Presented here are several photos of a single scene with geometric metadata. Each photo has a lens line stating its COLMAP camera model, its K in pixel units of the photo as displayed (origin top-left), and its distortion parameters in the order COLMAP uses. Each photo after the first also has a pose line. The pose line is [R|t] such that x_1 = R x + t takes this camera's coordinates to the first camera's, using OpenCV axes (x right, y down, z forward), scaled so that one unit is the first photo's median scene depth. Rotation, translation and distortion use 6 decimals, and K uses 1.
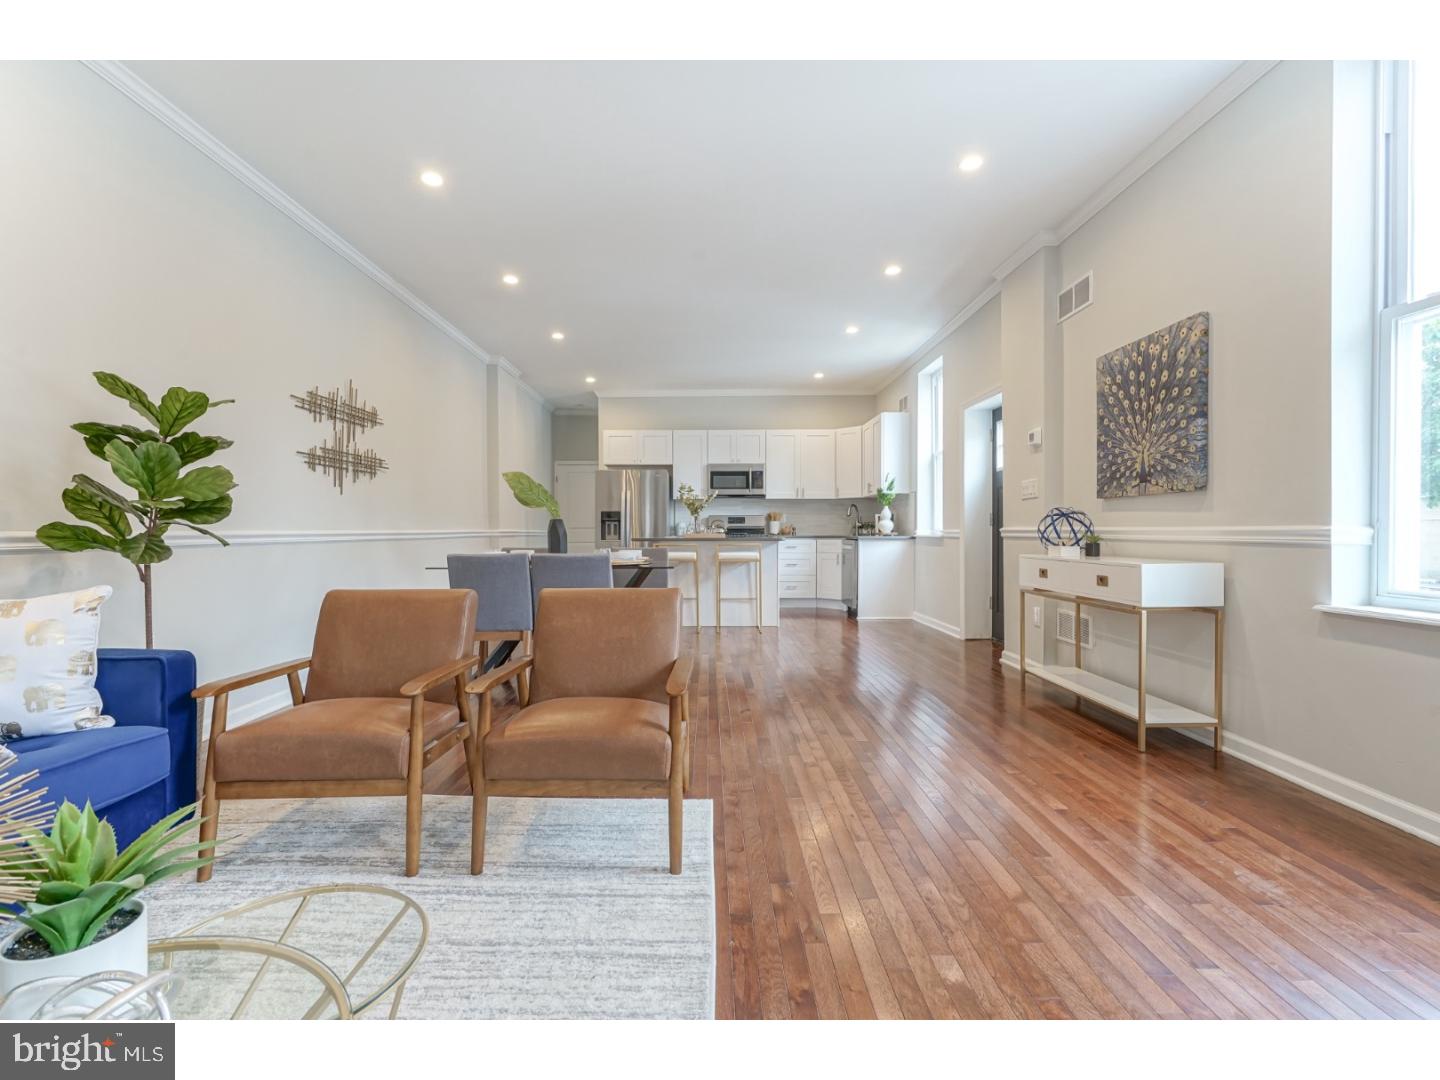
lens RADIAL K [[660.8, 0, 729.4], [0, 660.8, 537.3], [0, 0, 1]] dist [-0.009360, 0.004412]
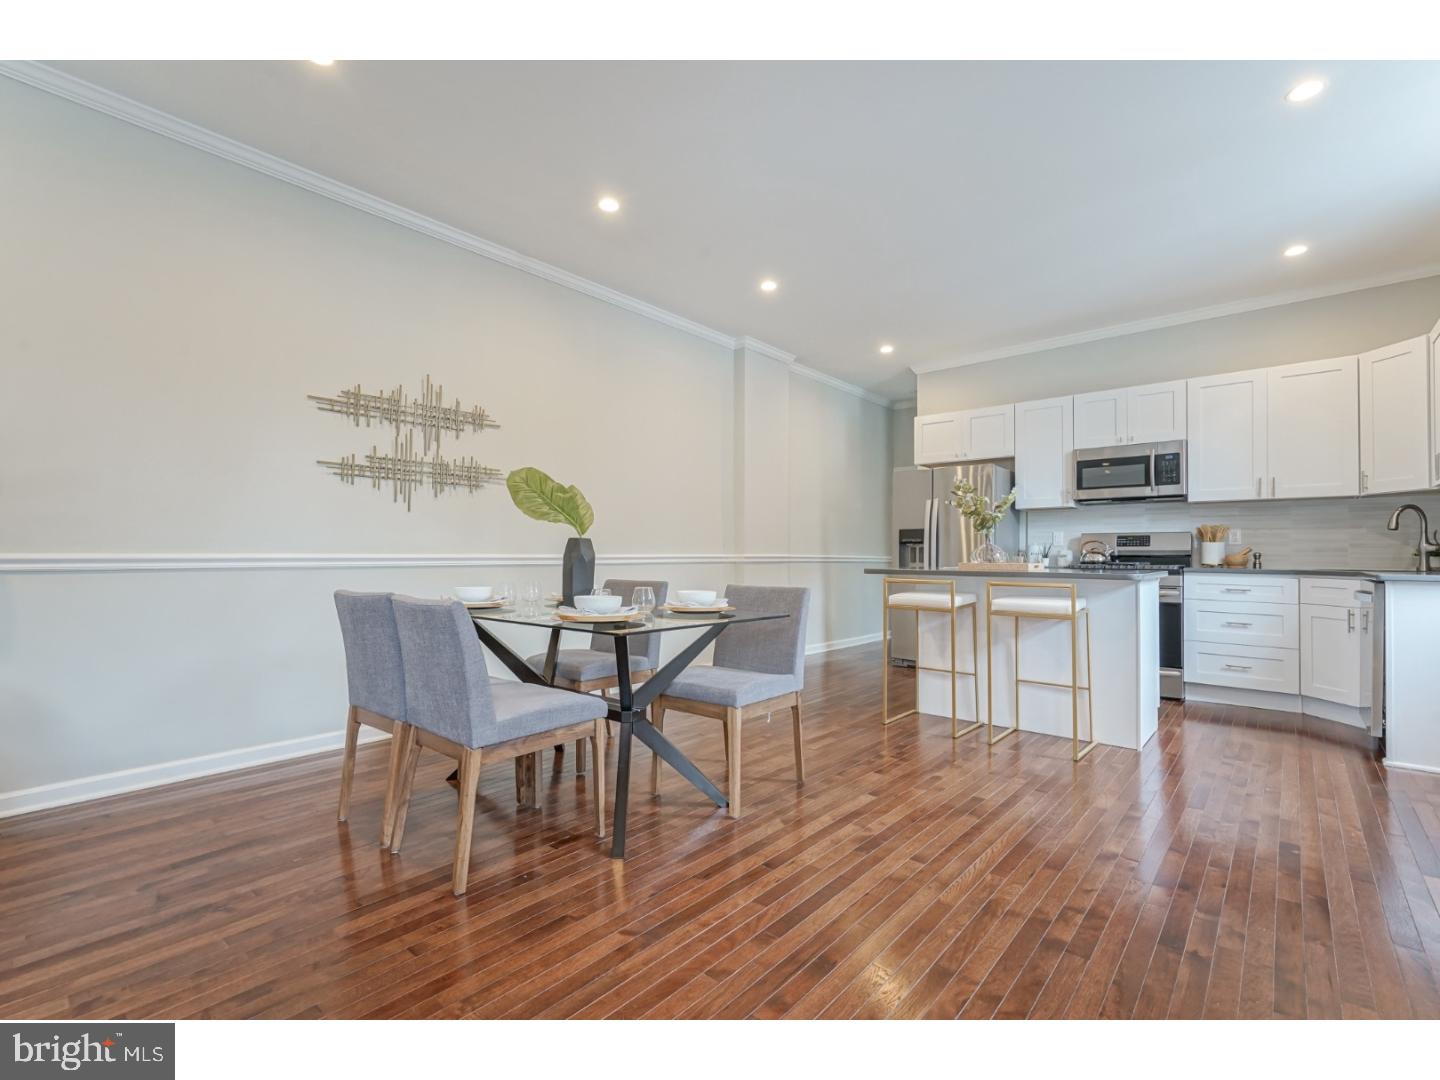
lens RADIAL K [[660.8, 0, 721.6], [0, 660.8, 539.1], [0, 0, 1]] dist [-0.009360, 0.004412]
pose [[0.740863, -0.007116, -0.671619, 0.288581], [-0.014412, 0.999545, -0.026488, -0.012701], [0.671502, 0.029303, 0.740423, 0.669238]]
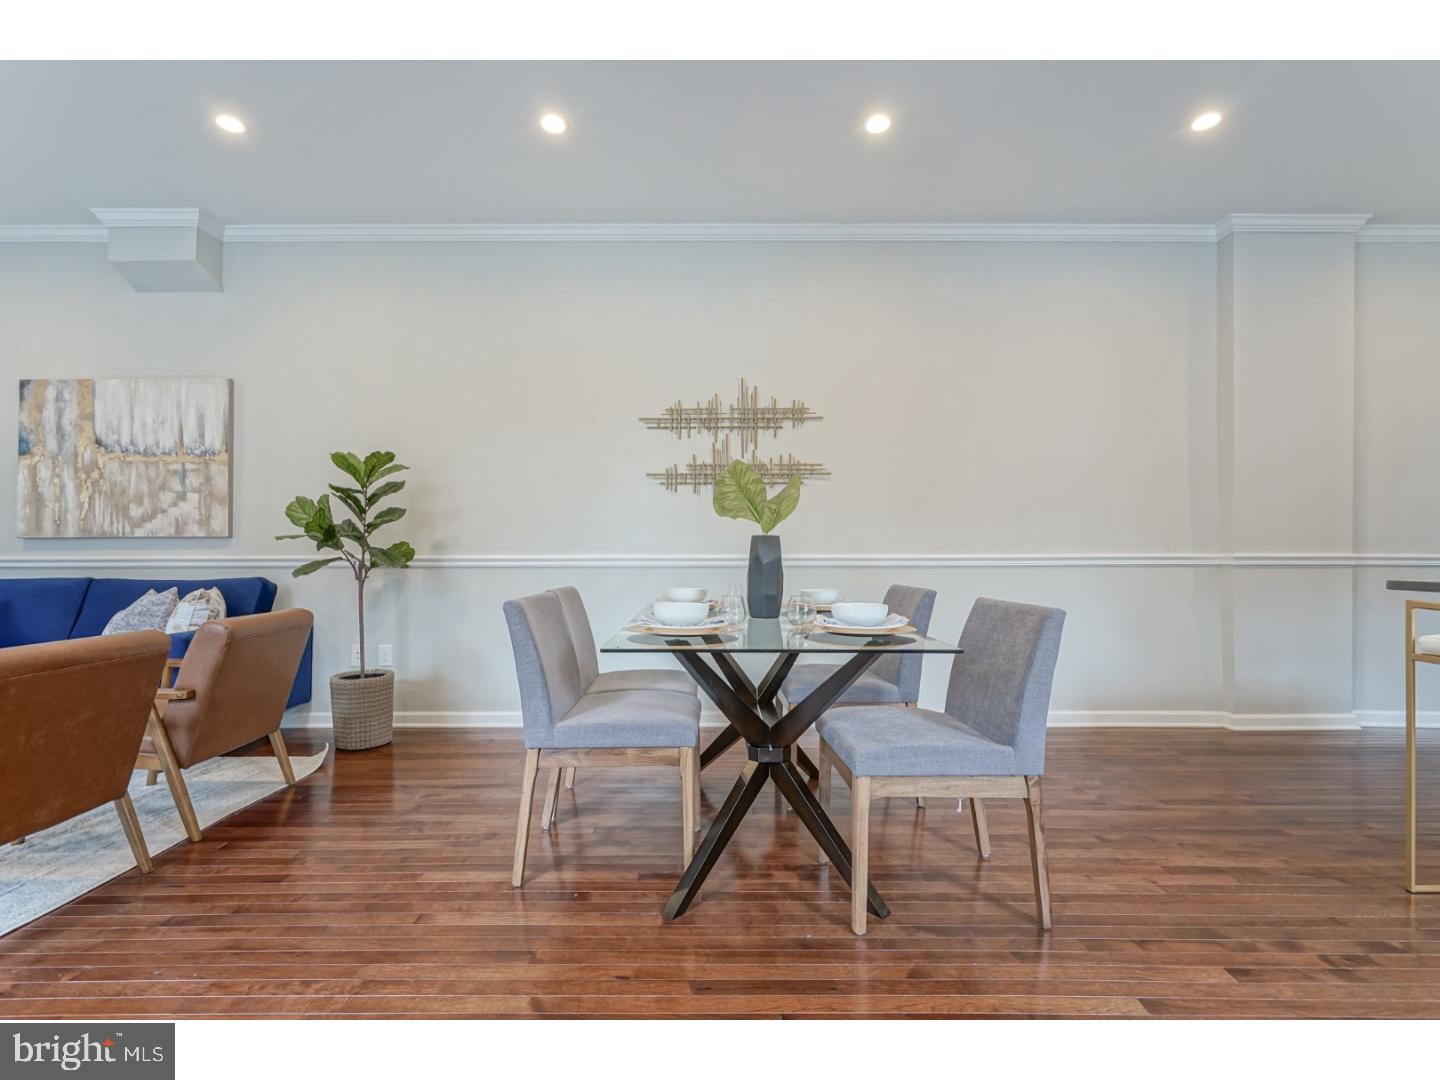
lens RADIAL K [[660.8, 0, 710.1], [0, 660.8, 554.8], [0, 0, 1]] dist [-0.009360, 0.004412]
pose [[-0.027770, 0.005360, -0.999600, 0.307644], [-0.009628, 0.999938, 0.005629, -0.014908], [0.999568, 0.009781, -0.027717, 1.041675]]
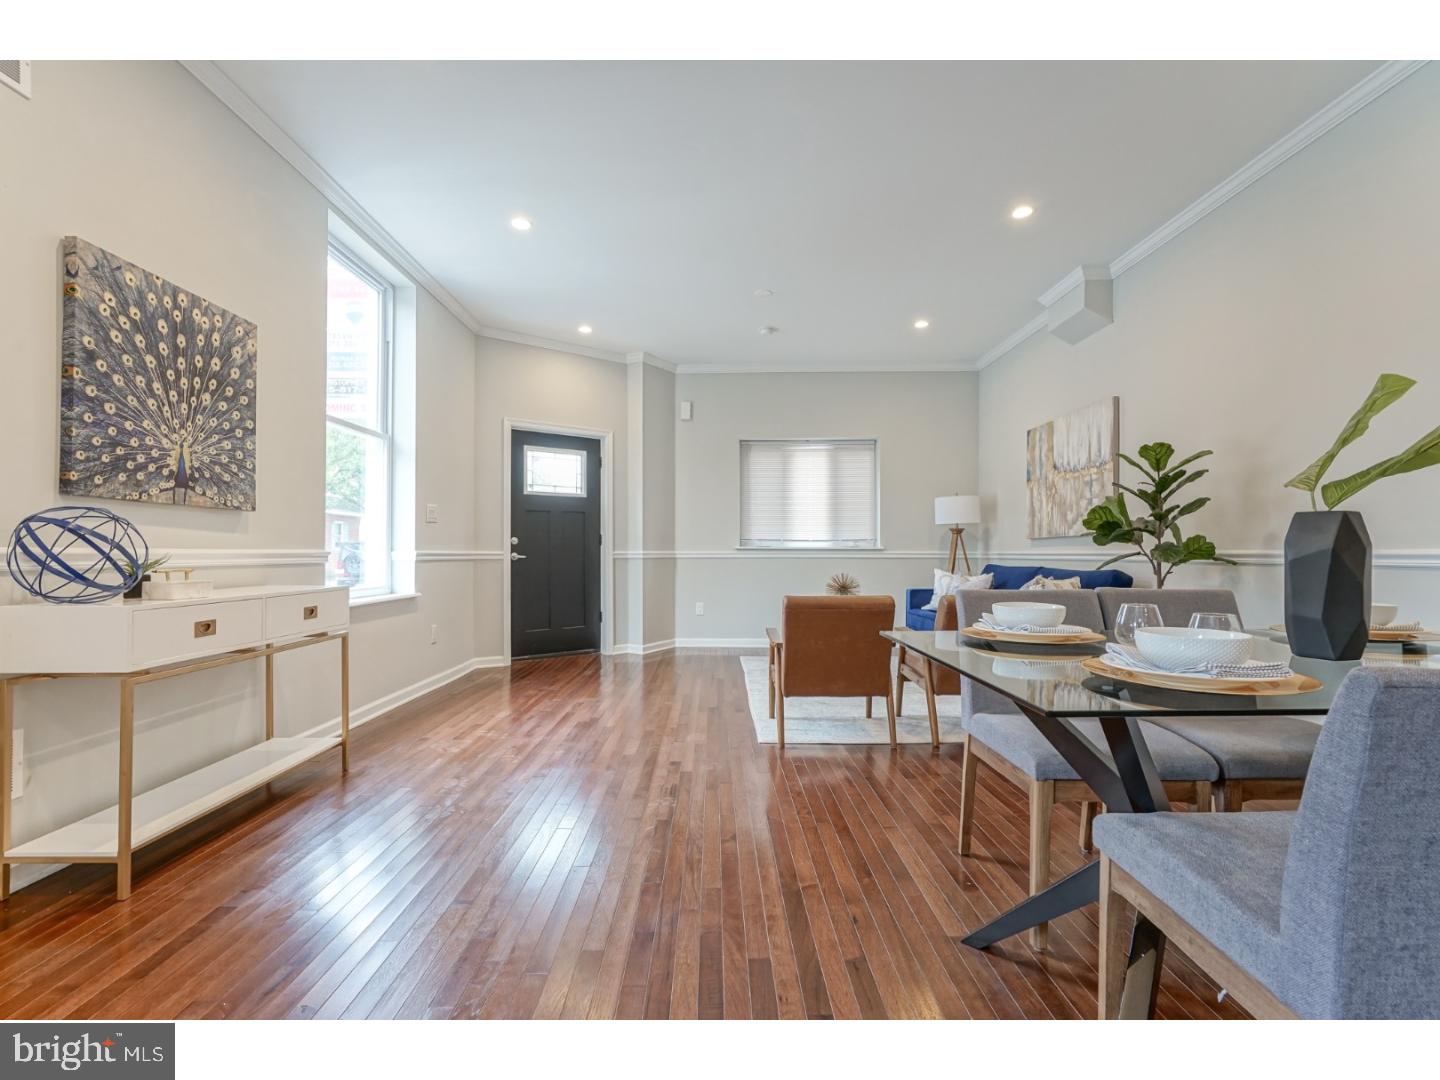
lens RADIAL K [[660.8, 0, 716.8], [0, 660.8, 542.1], [0, 0, 1]] dist [-0.009360, 0.004412]
pose [[-0.999638, 0.004980, 0.026423, 0.016852], [0.004842, 0.999974, -0.005254, -0.013632], [-0.026449, -0.005124, -0.999637, 1.409619]]
